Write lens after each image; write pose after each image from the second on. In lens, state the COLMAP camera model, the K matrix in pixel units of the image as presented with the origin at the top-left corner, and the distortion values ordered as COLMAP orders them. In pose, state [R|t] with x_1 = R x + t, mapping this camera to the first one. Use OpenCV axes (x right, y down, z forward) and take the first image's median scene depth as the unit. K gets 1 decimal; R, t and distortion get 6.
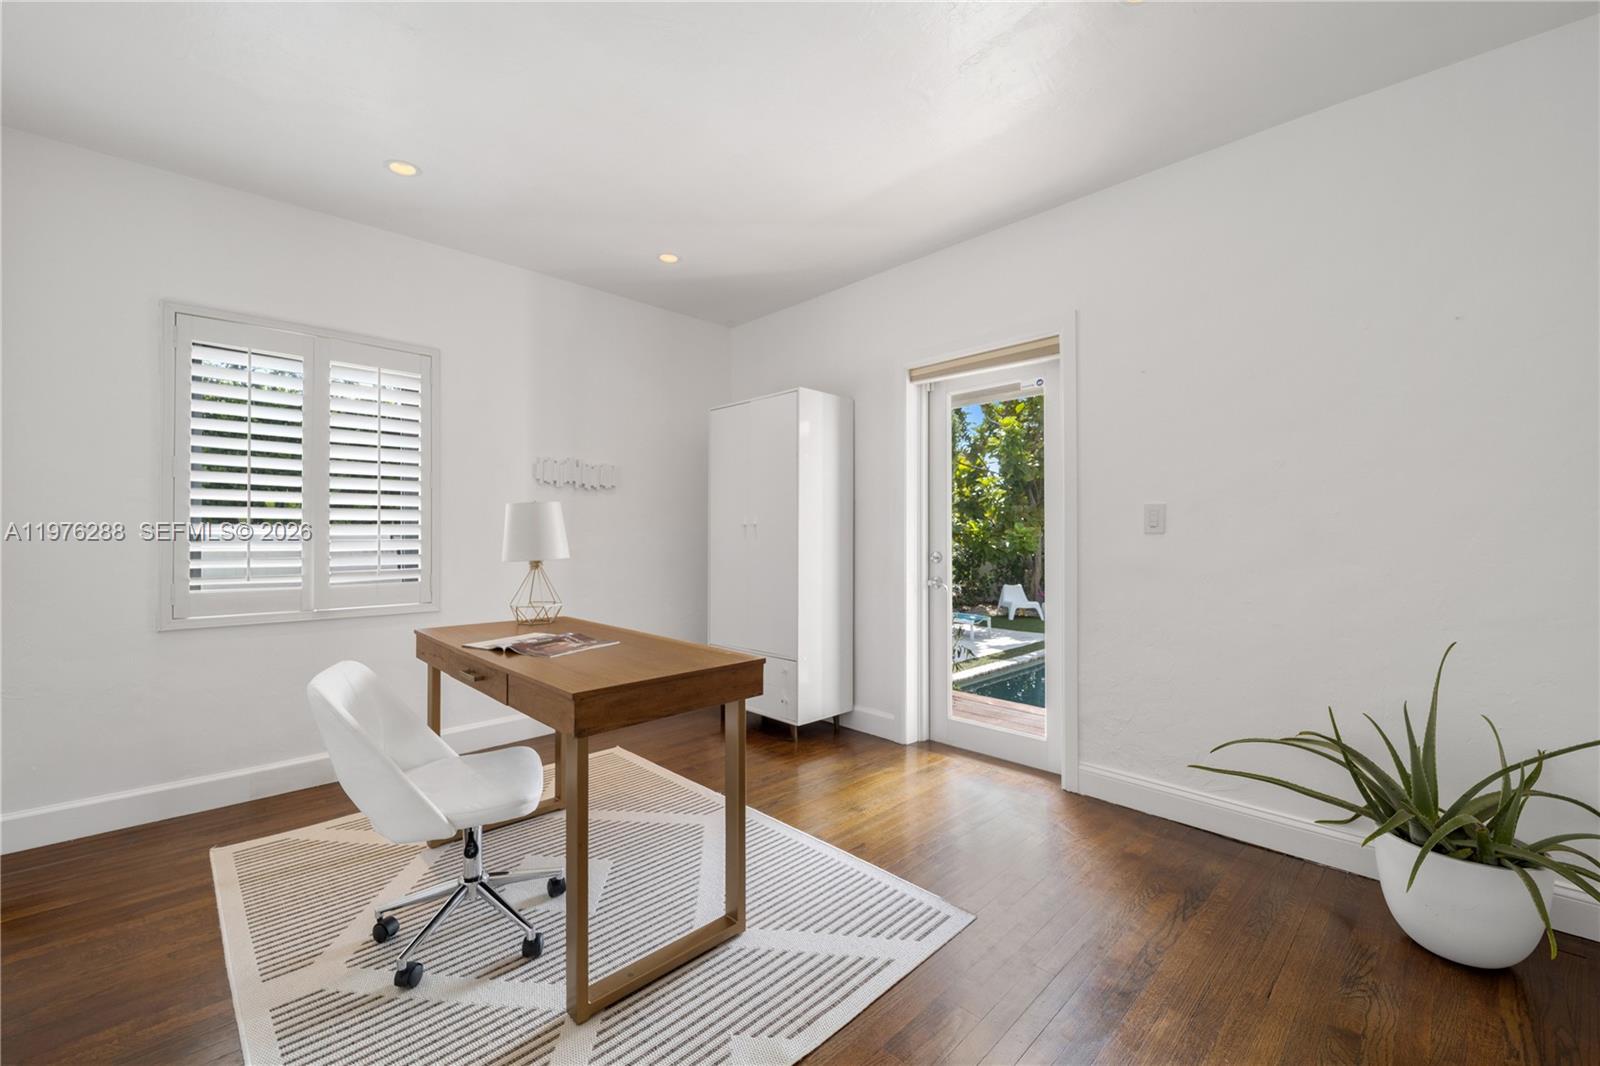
lens RADIAL K [[626.2, 0, 797.4], [0, 626.2, 537.9], [0, 0, 1]] dist [0.053341, -0.025601]
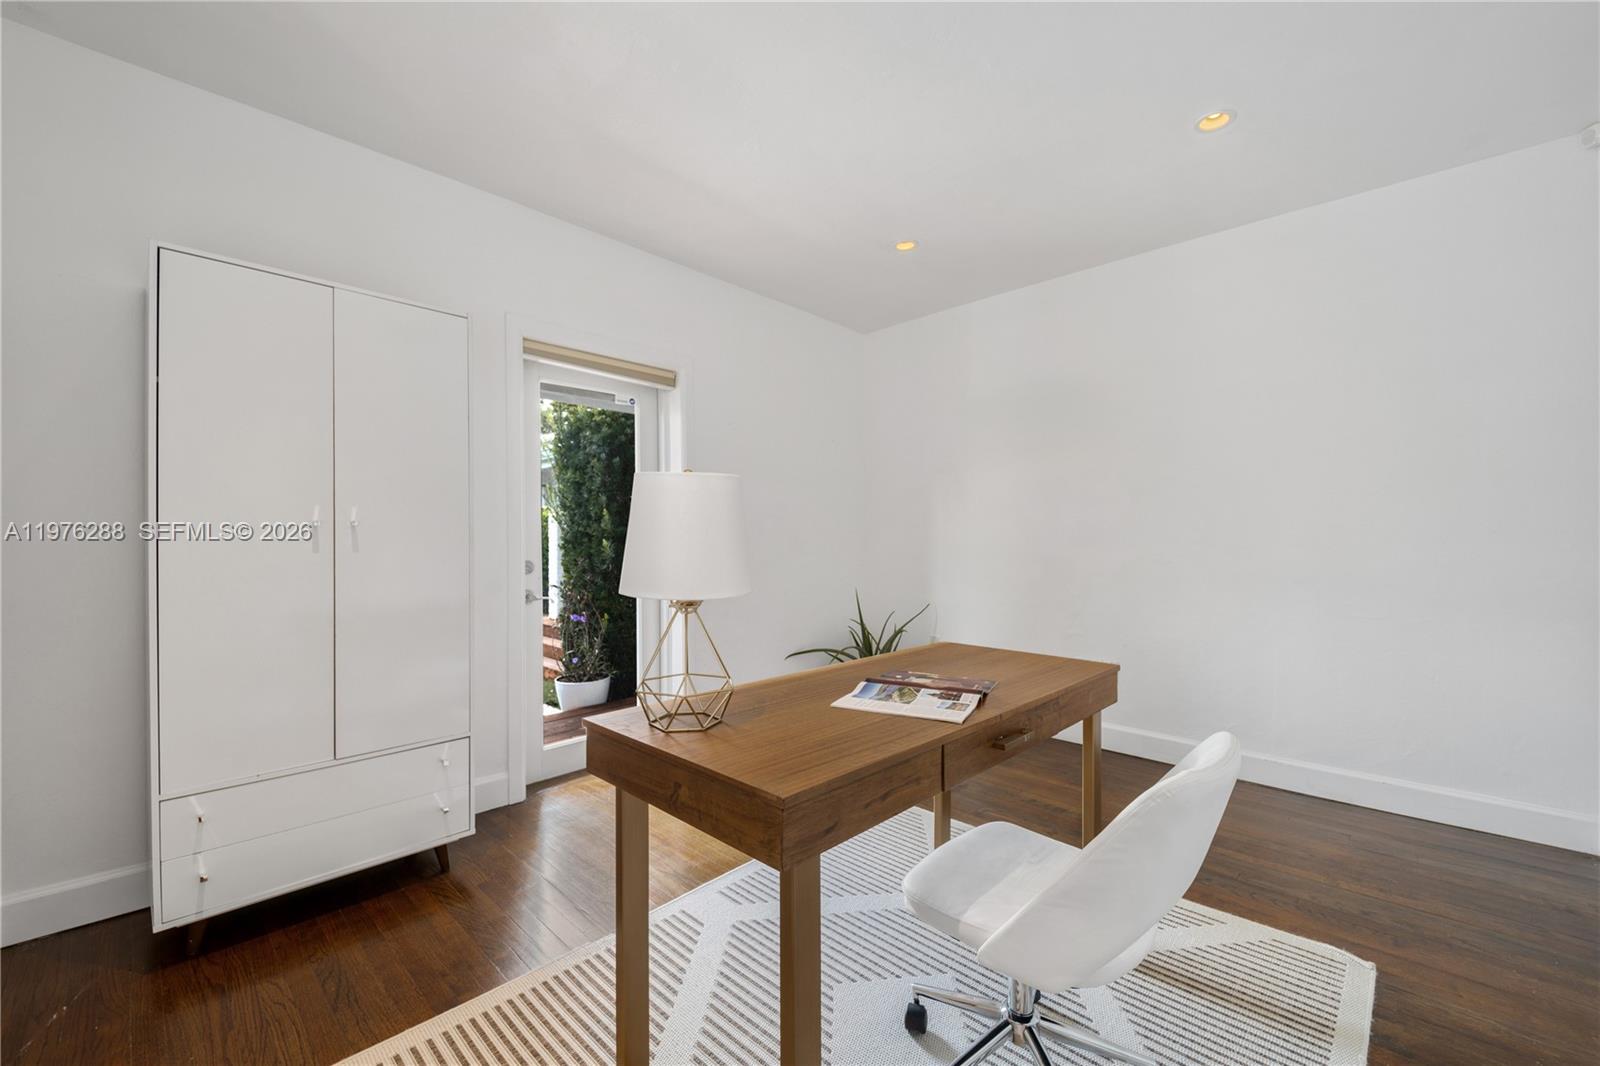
lens RADIAL K [[626.2, 0, 797.4], [0, 626.2, 537.9], [0, 0, 1]] dist [0.053341, -0.025601]
pose [[-0.021451, 0.004989, 0.999757, -1.503868], [0.003979, 0.999980, -0.004905, -0.005095], [-0.999762, 0.003873, -0.021470, 1.553261]]
